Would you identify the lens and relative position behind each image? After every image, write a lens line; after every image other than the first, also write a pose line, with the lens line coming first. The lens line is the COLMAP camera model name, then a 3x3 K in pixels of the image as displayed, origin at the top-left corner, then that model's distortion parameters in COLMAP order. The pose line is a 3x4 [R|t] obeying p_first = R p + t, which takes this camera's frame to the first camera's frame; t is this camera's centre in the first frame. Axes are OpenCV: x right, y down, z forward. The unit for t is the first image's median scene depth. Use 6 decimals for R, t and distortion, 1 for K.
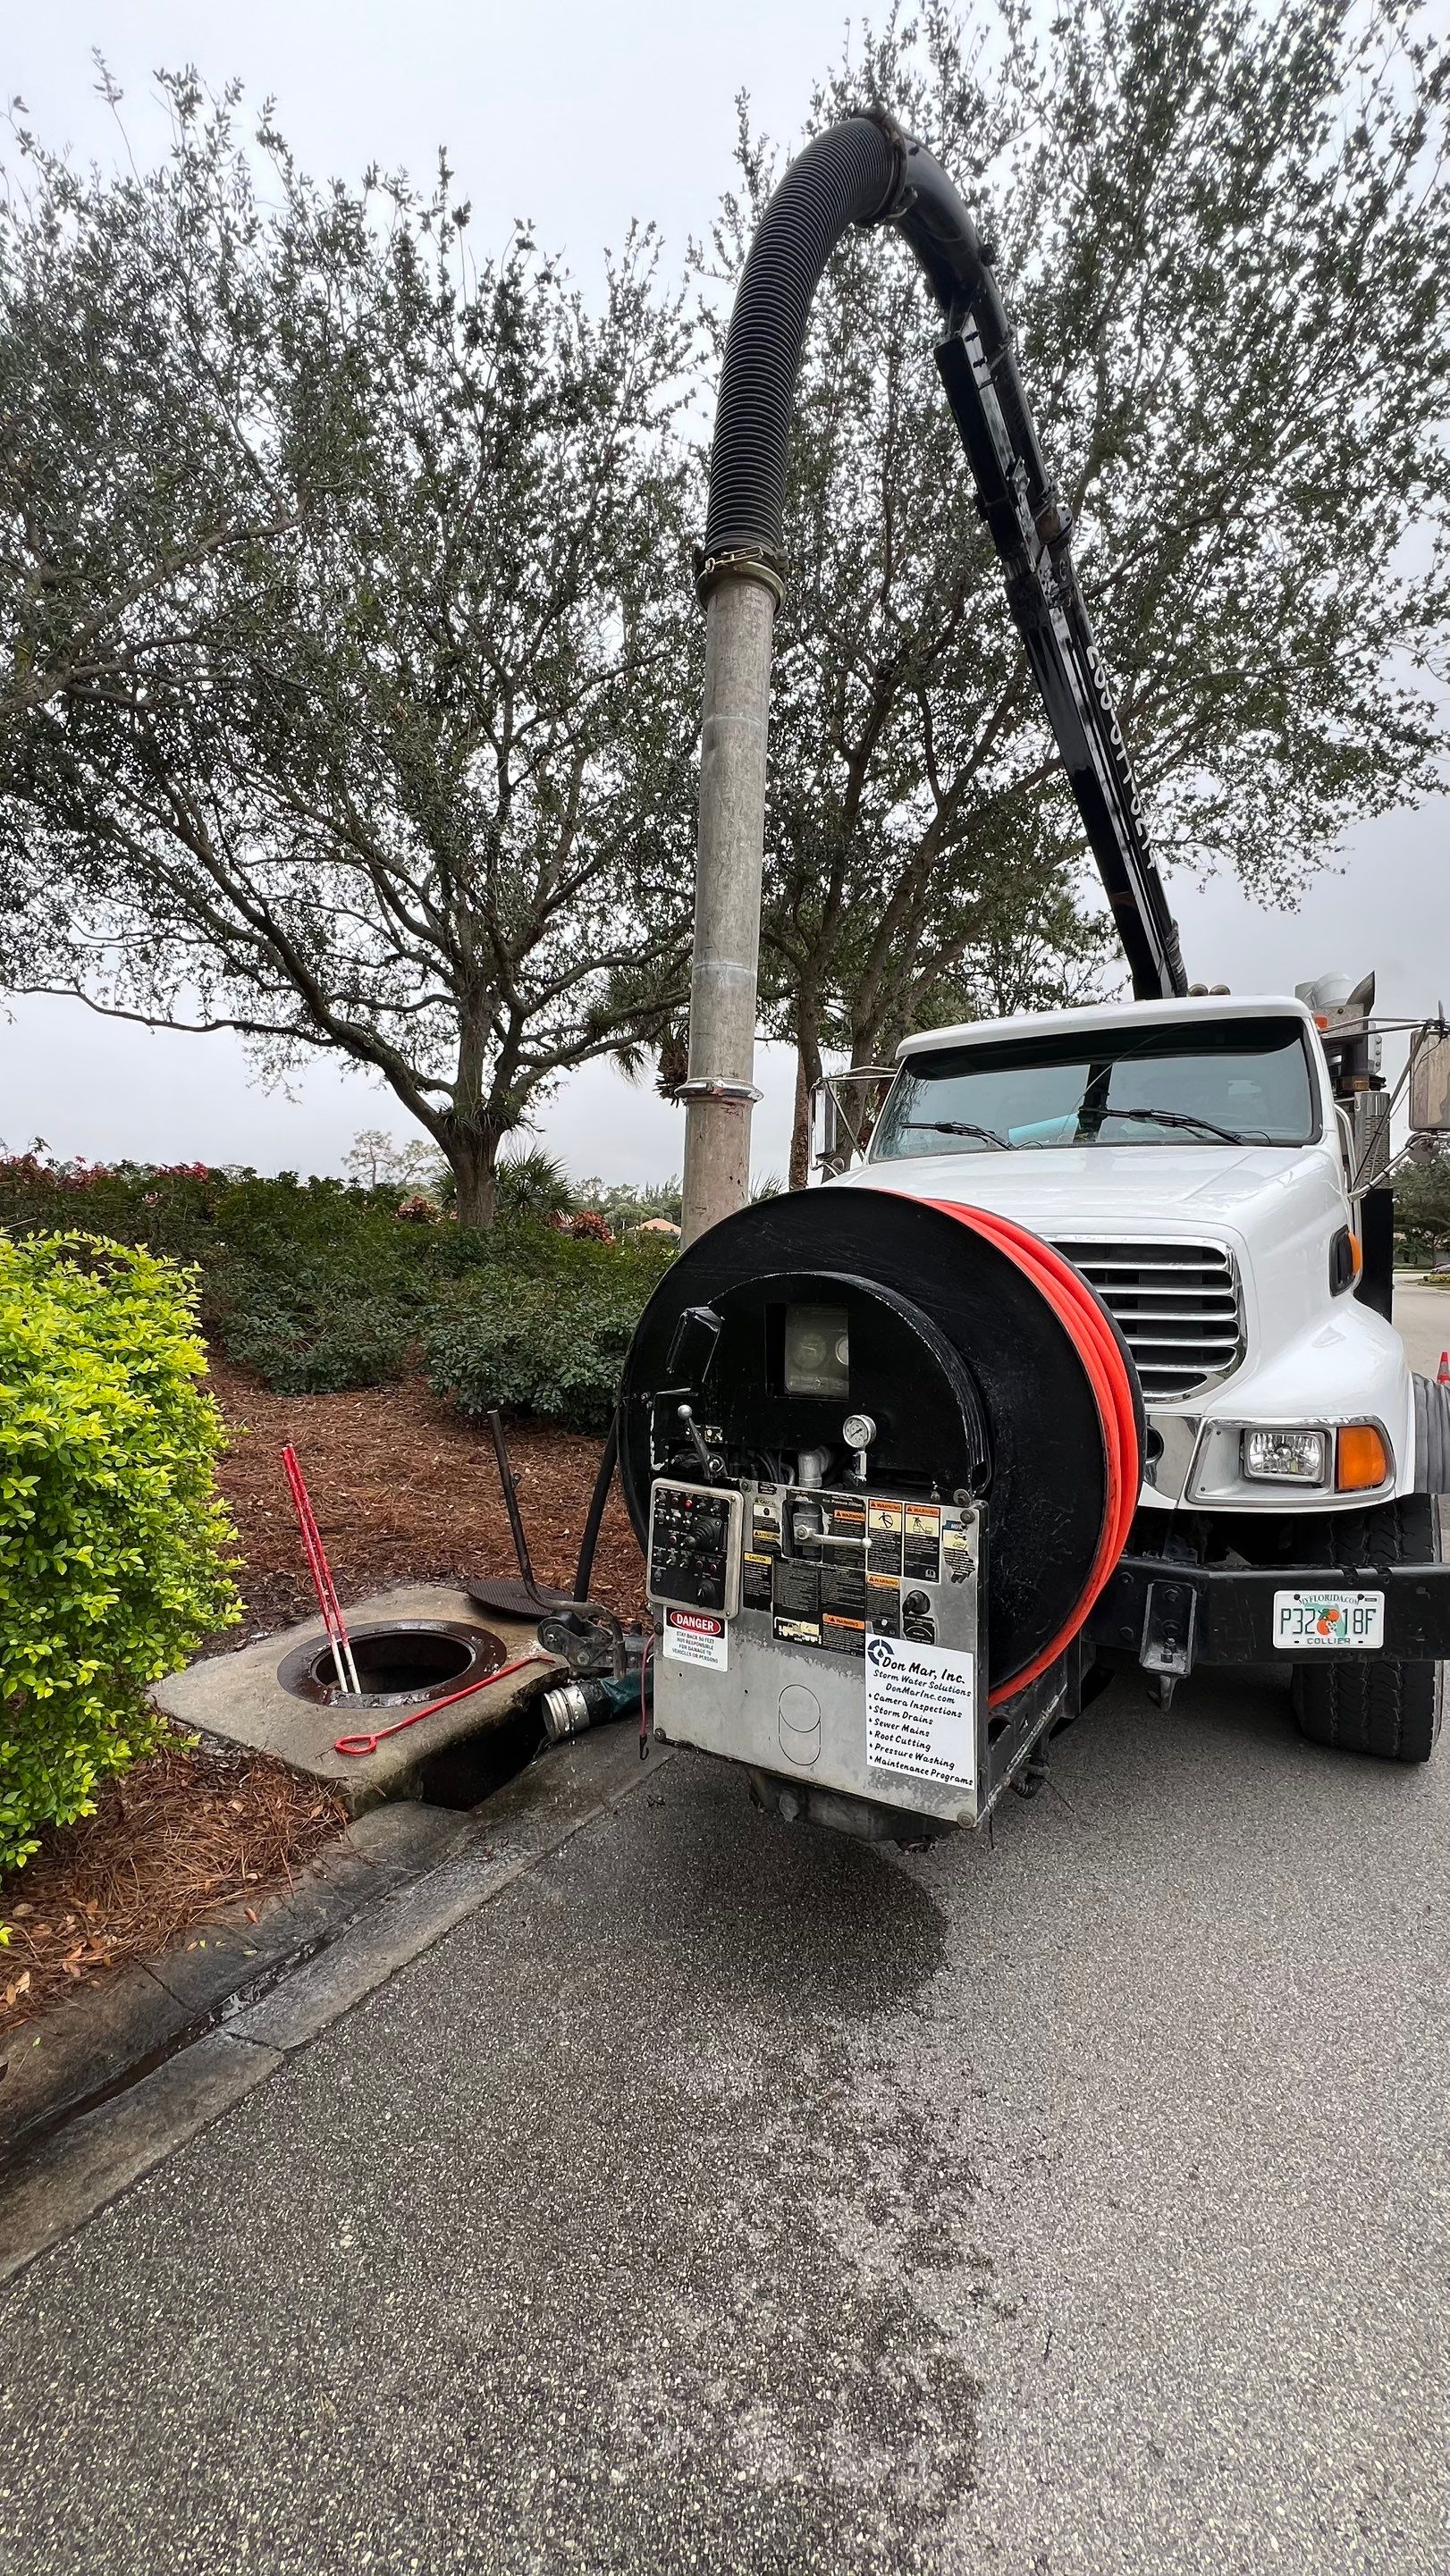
lens RADIAL K [[1031.0, 0, 736.1], [0, 1031.0, 1280.7], [0, 0, 1]] dist [-0.004646, 0.001136]
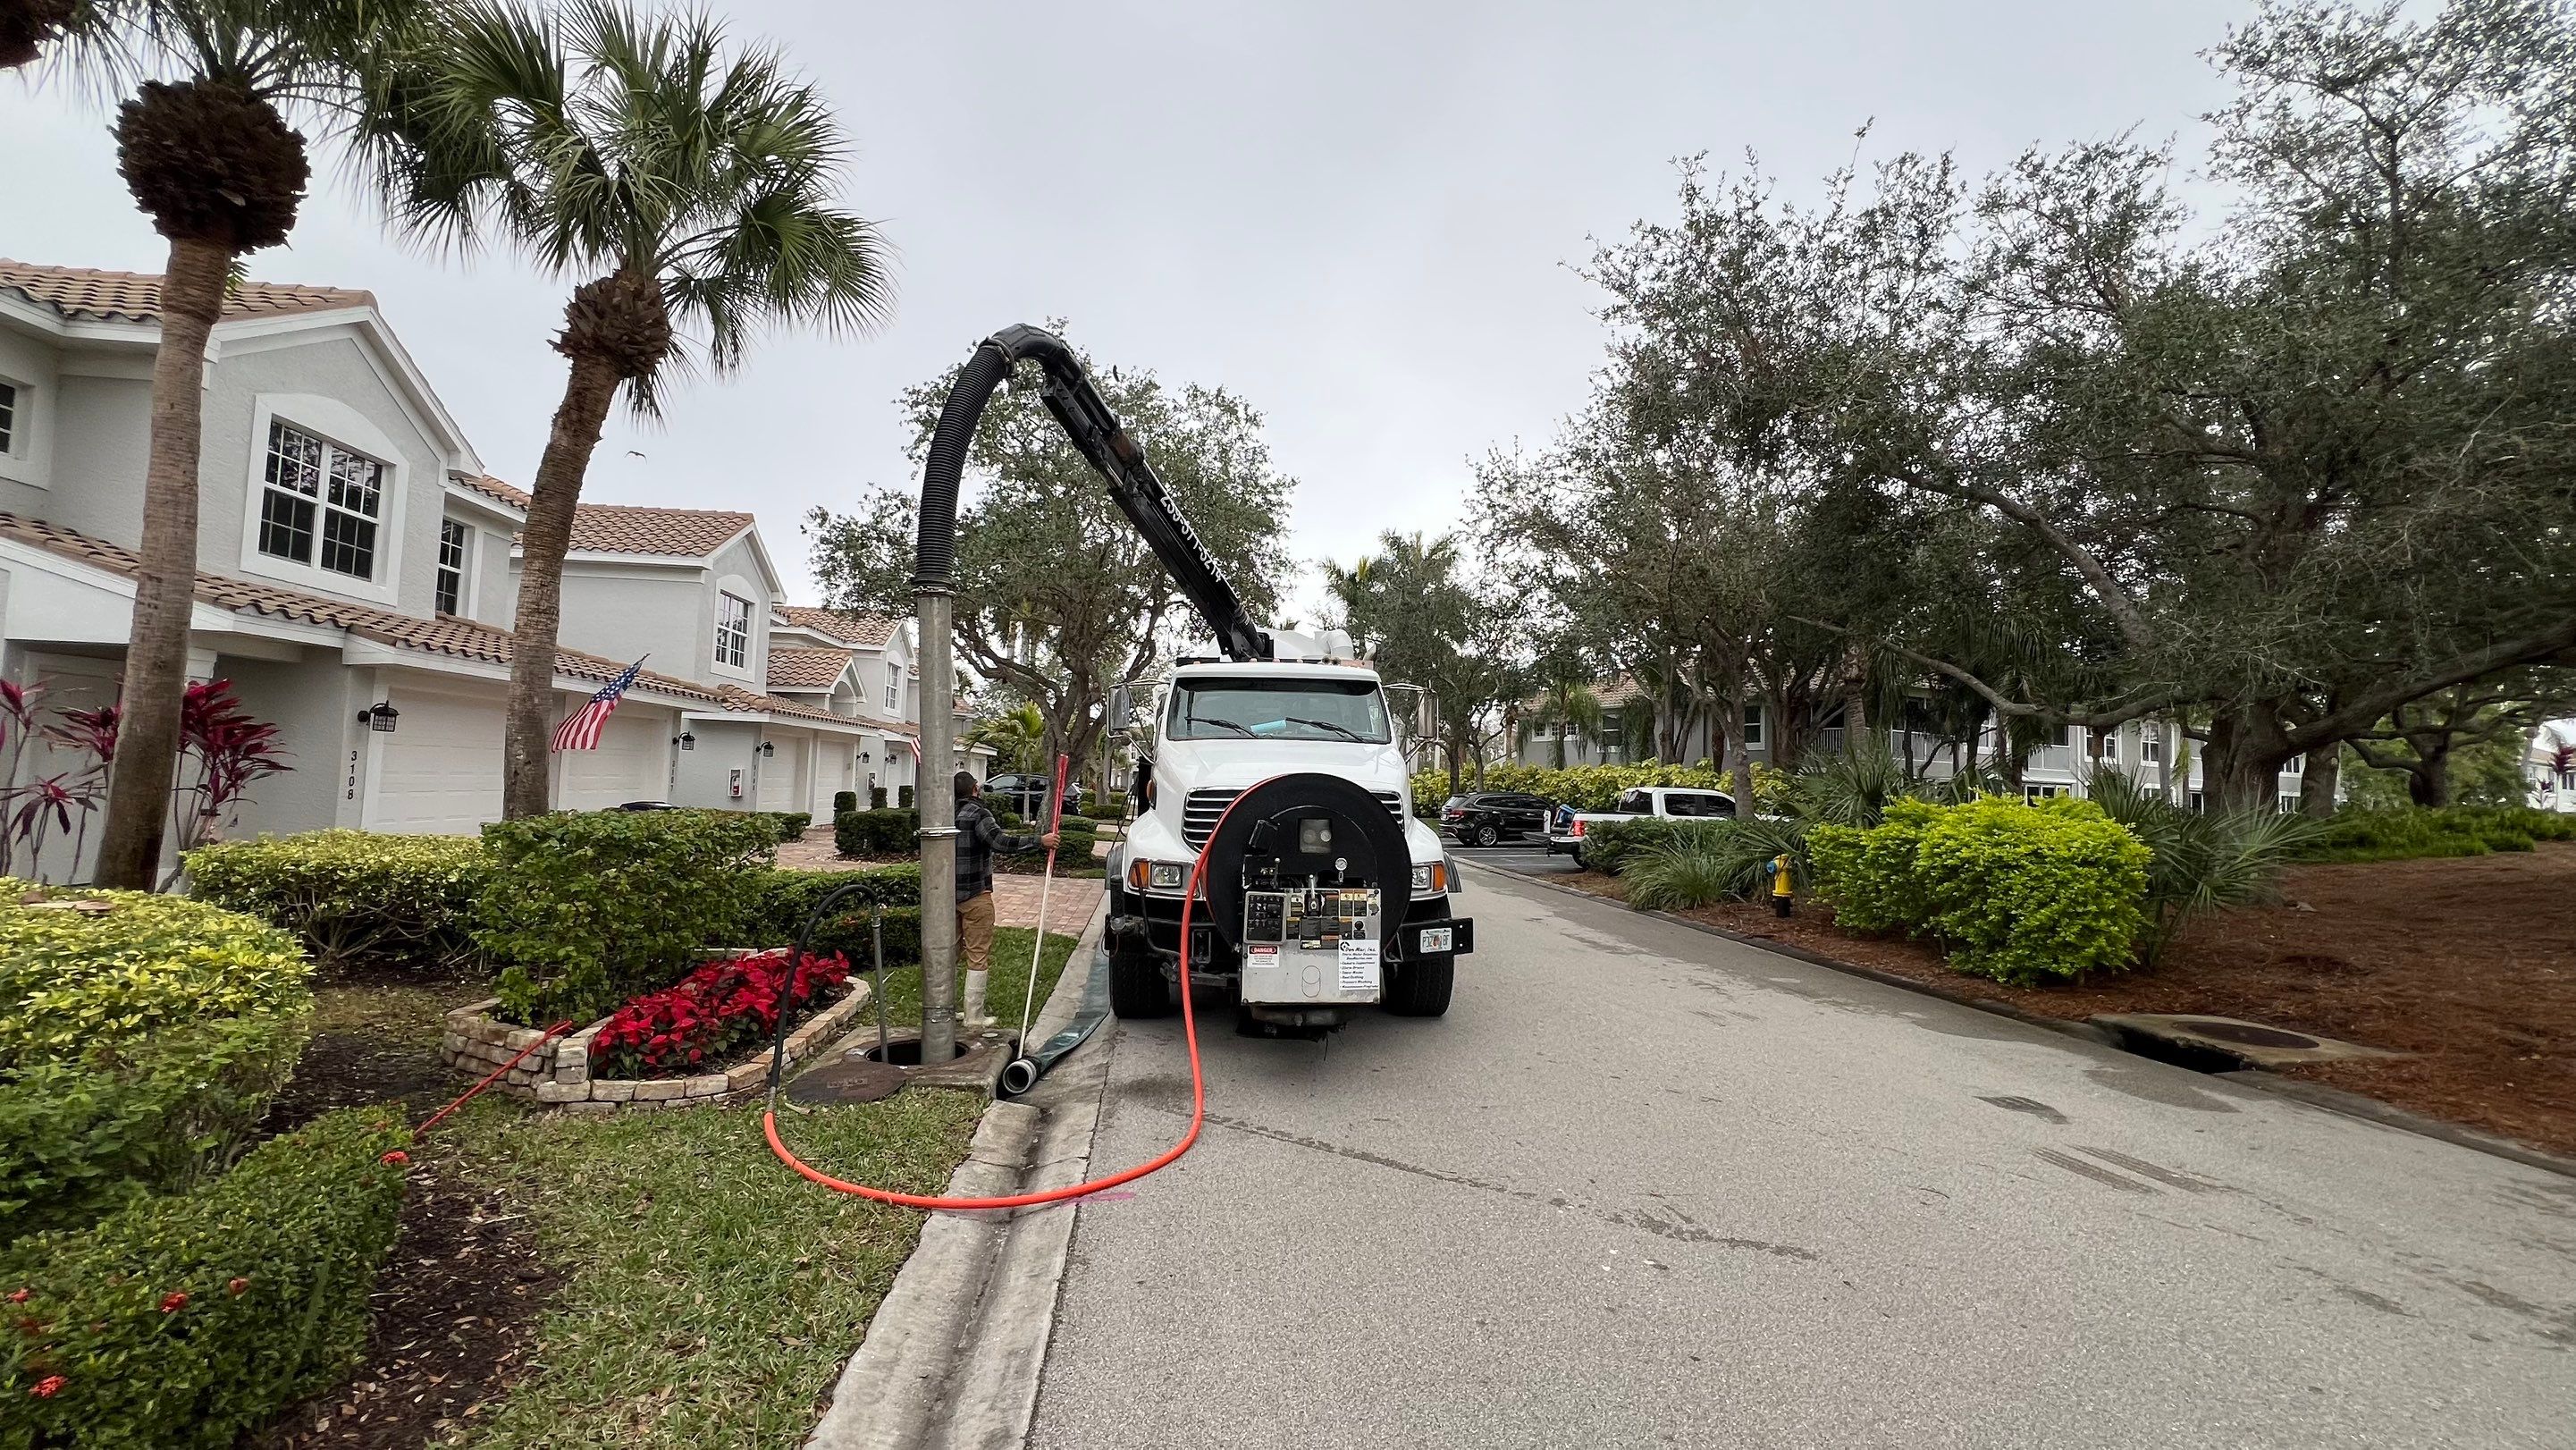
lens RADIAL K [[1031.0, 0, 1280.2], [0, 1031.0, 718.9], [0, 0, 1]] dist [-0.004646, 0.001136]
pose [[0.819875, 0.044146, 0.570838, -1.480546], [0.001552, 0.996848, -0.079321, -0.022331], [-0.572541, 0.065919, 0.817222, -1.099714]]
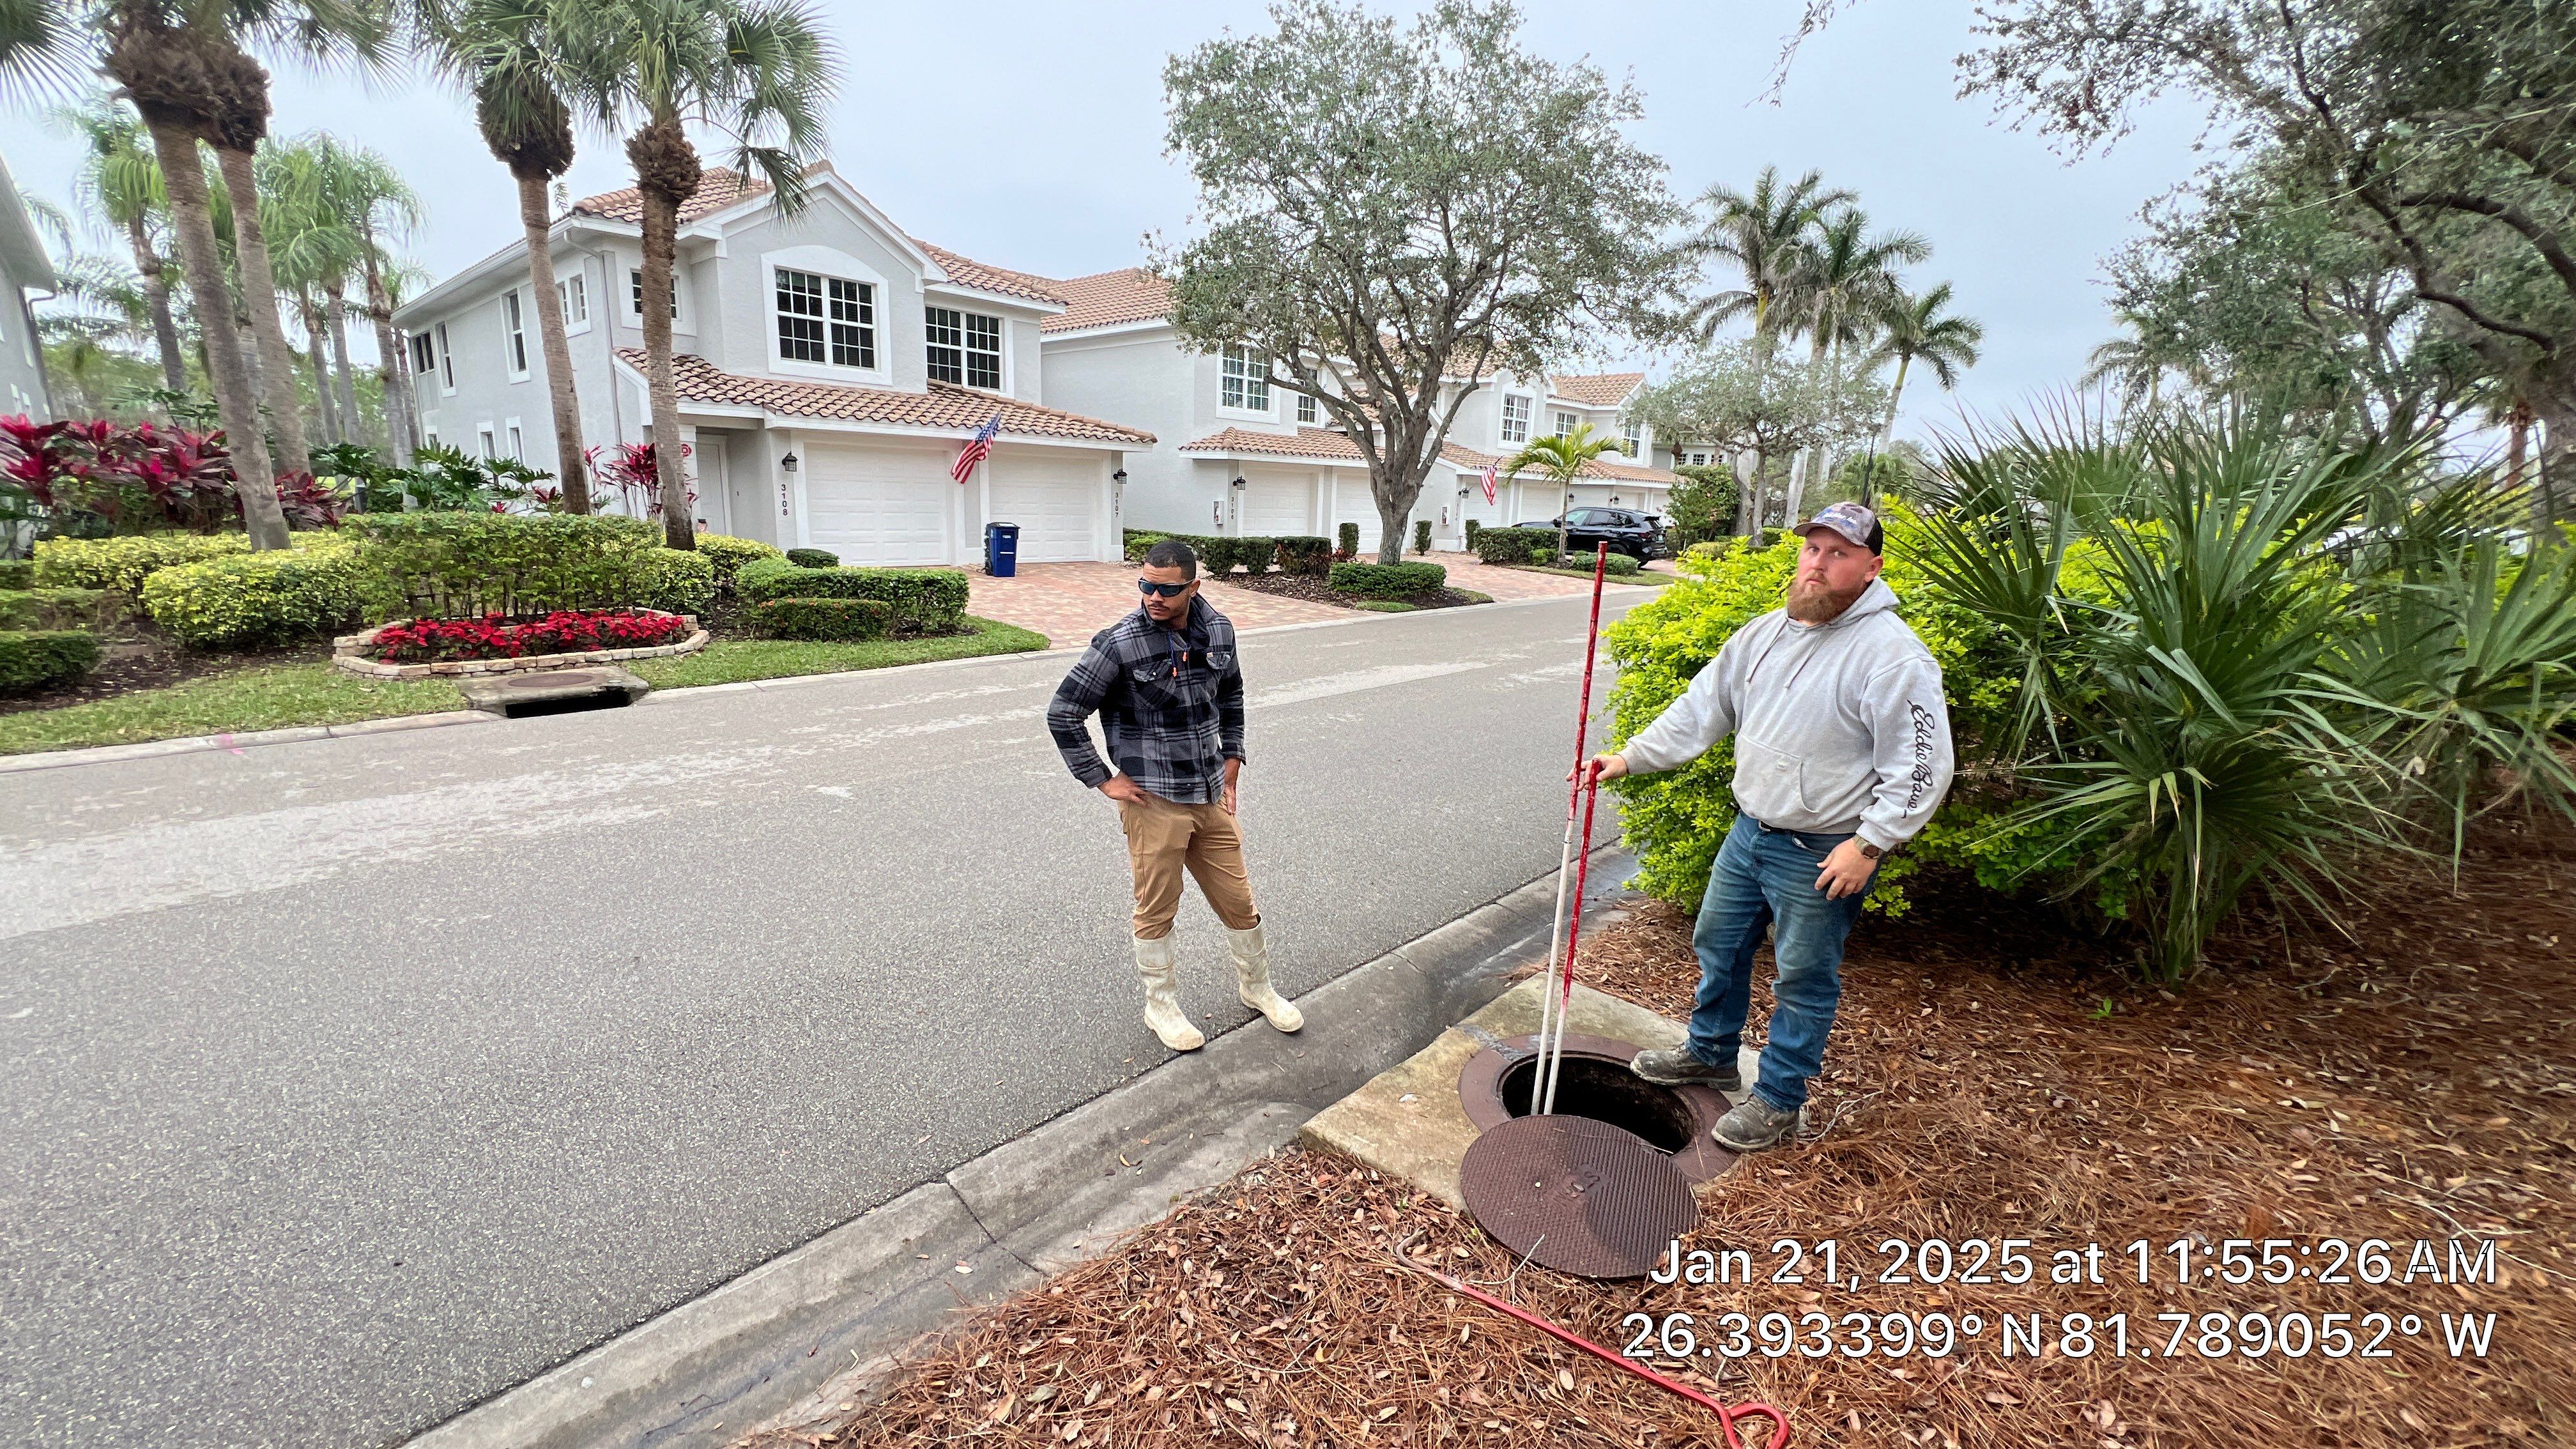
lens RADIAL K [[1031.0, 0, 1283.4], [0, 1031.0, 720.9], [0, 0, 1]] dist [-0.004646, 0.001136]
pose [[0.971067, 0.063286, -0.230267, 3.080895], [-0.021693, 0.983636, 0.178858, 0.017455], [0.237818, -0.168688, 0.956549, -1.445573]]
